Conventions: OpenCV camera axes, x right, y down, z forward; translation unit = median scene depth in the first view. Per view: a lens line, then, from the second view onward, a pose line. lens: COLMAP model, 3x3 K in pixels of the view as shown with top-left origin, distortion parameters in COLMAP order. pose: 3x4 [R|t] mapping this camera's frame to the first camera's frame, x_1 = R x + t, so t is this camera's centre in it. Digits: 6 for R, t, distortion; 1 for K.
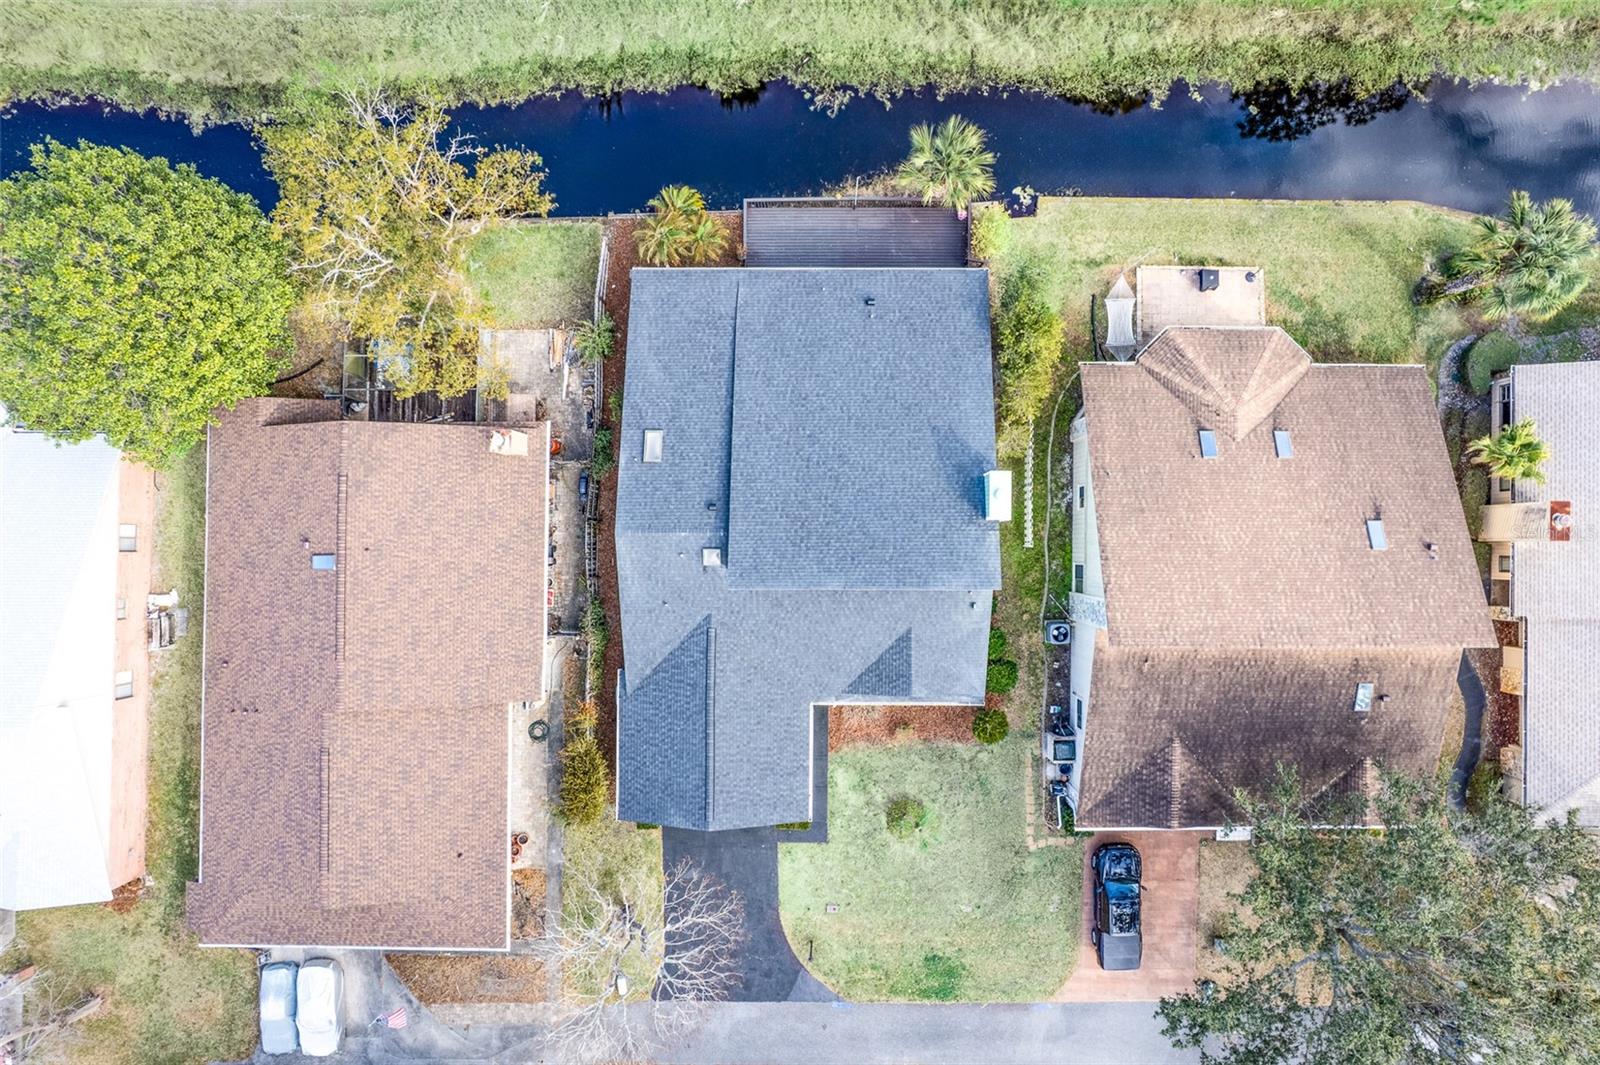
lens RADIAL K [[983.2, 0, 800.0], [0, 983.2, 532.5], [0, 0, 1]] dist [-0.036404, 0.001892]
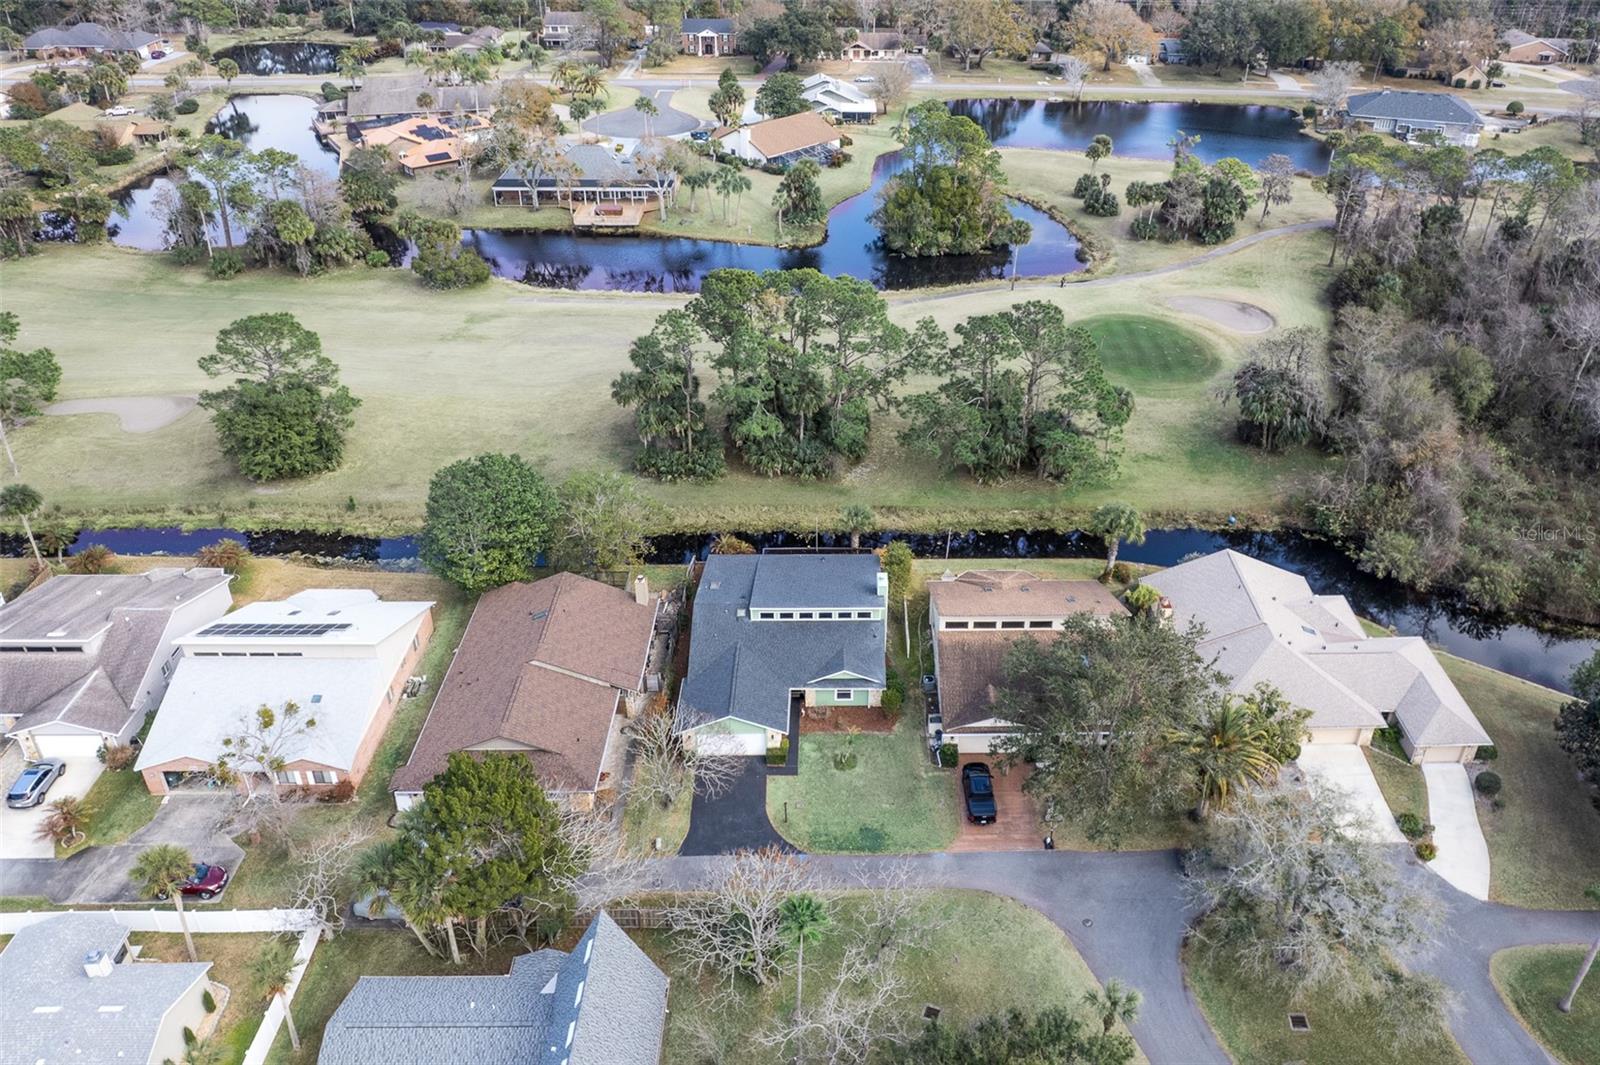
lens RADIAL K [[1073.8, 0, 838.0], [0, 1073.8, 531.0], [0, 0, 1]] dist [-0.020894, -0.027299]
pose [[0.999701, 0.009244, 0.022616, 0.051172], [0.013304, 0.570436, -0.821235, 1.542049], [-0.020492, 0.821290, 0.570142, -0.337781]]
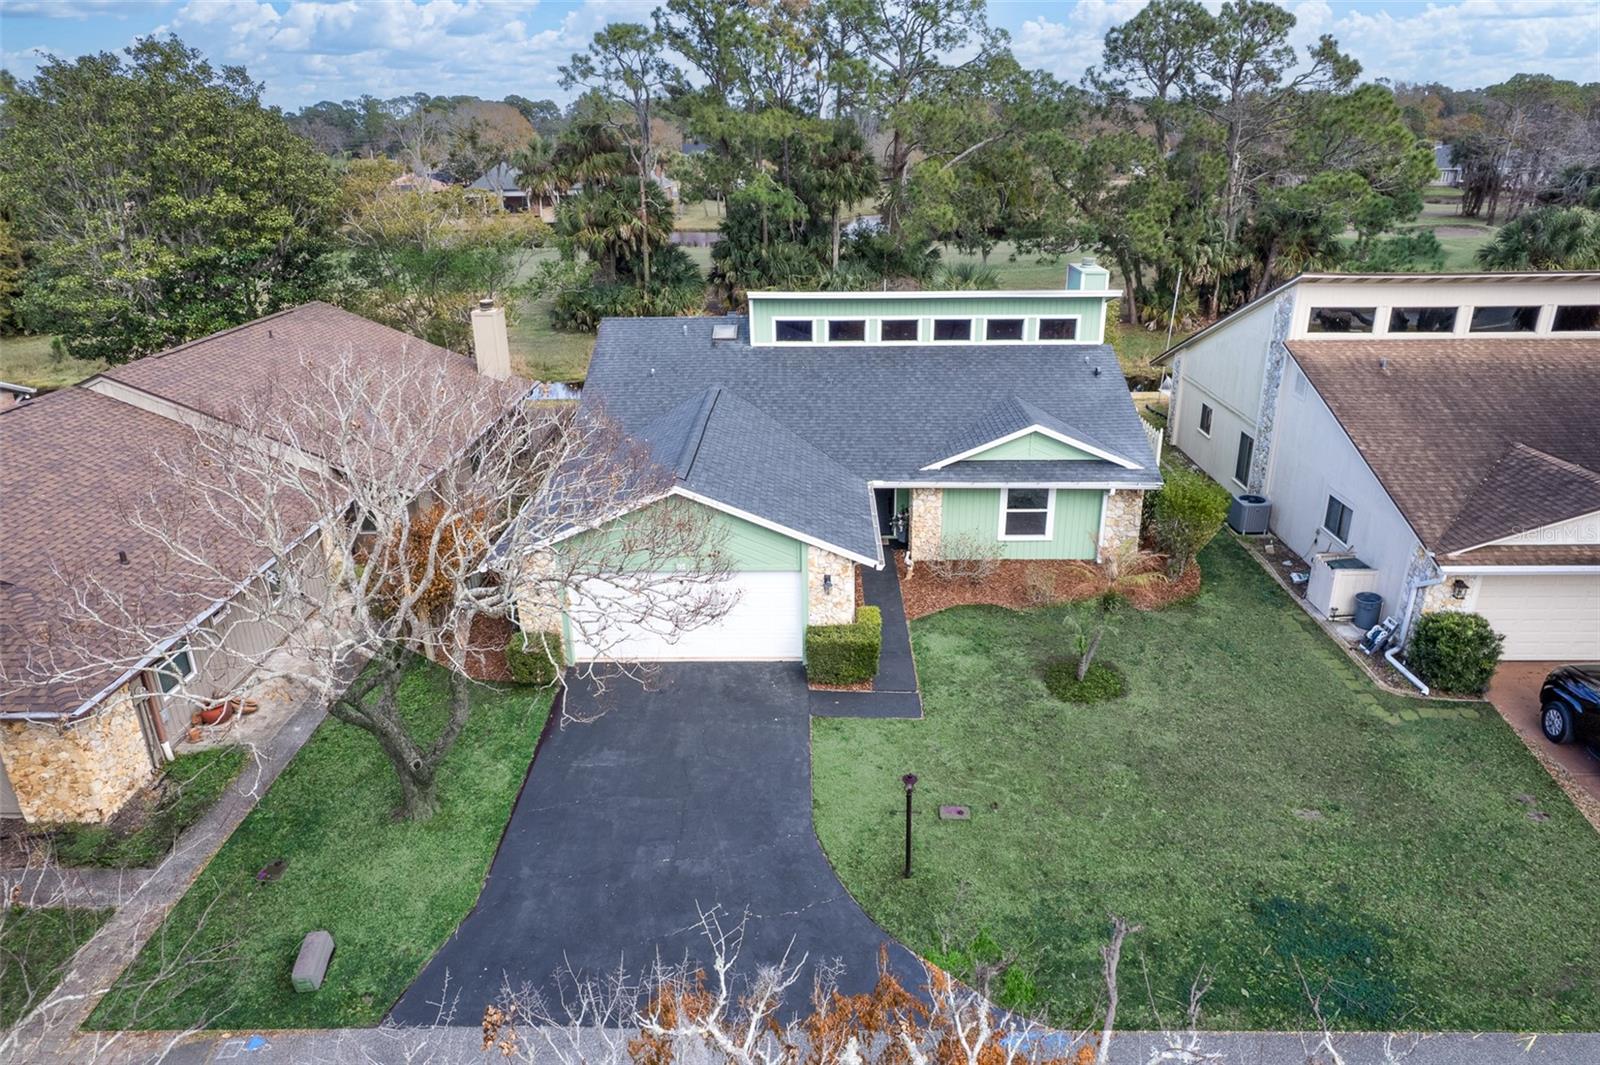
lens RADIAL K [[983.2, 0, 800.0], [0, 983.2, 532.5], [0, 0, 1]] dist [-0.036404, 0.001892]
pose [[0.999938, -0.003717, -0.010527, -0.021397], [-0.007888, 0.432107, -0.901788, 0.677811], [0.007901, 0.901815, 0.432051, 0.738439]]
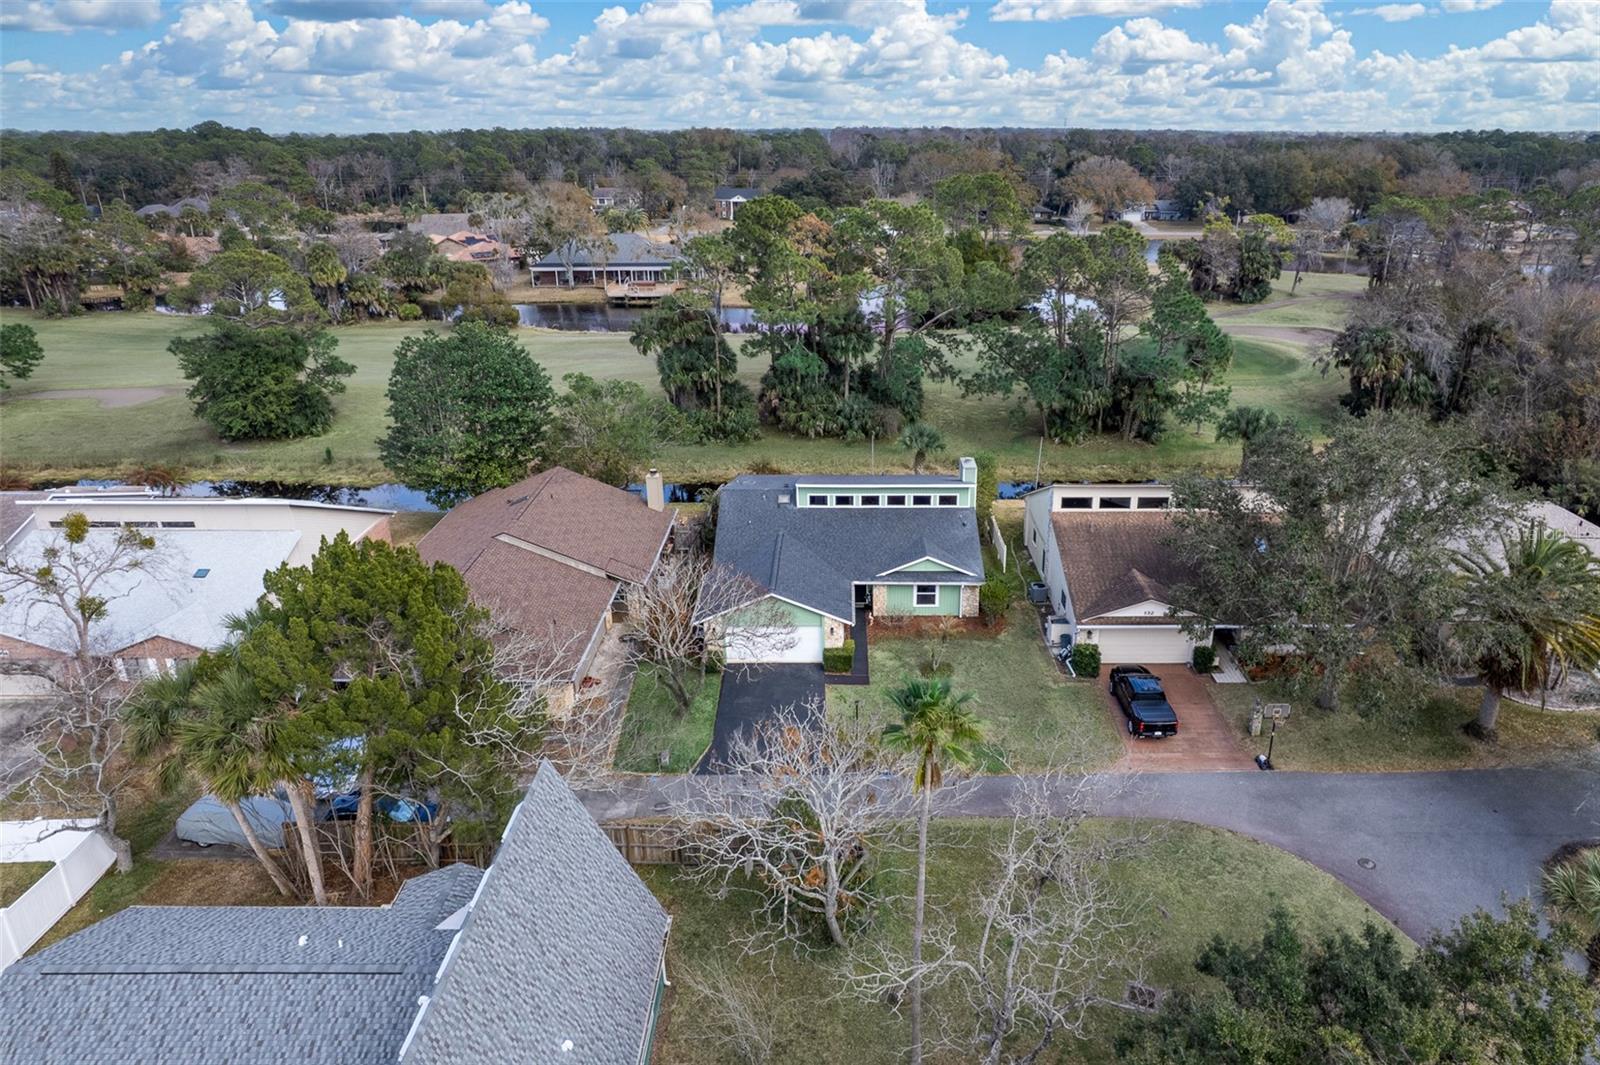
lens RADIAL K [[983.2, 0, 800.0], [0, 983.2, 532.5], [0, 0, 1]] dist [-0.036404, 0.001892]
pose [[0.999357, -0.004834, -0.035537, -0.009614], [-0.030017, 0.429509, -0.902564, 1.253856], [0.019626, 0.903050, 0.429088, 0.365383]]
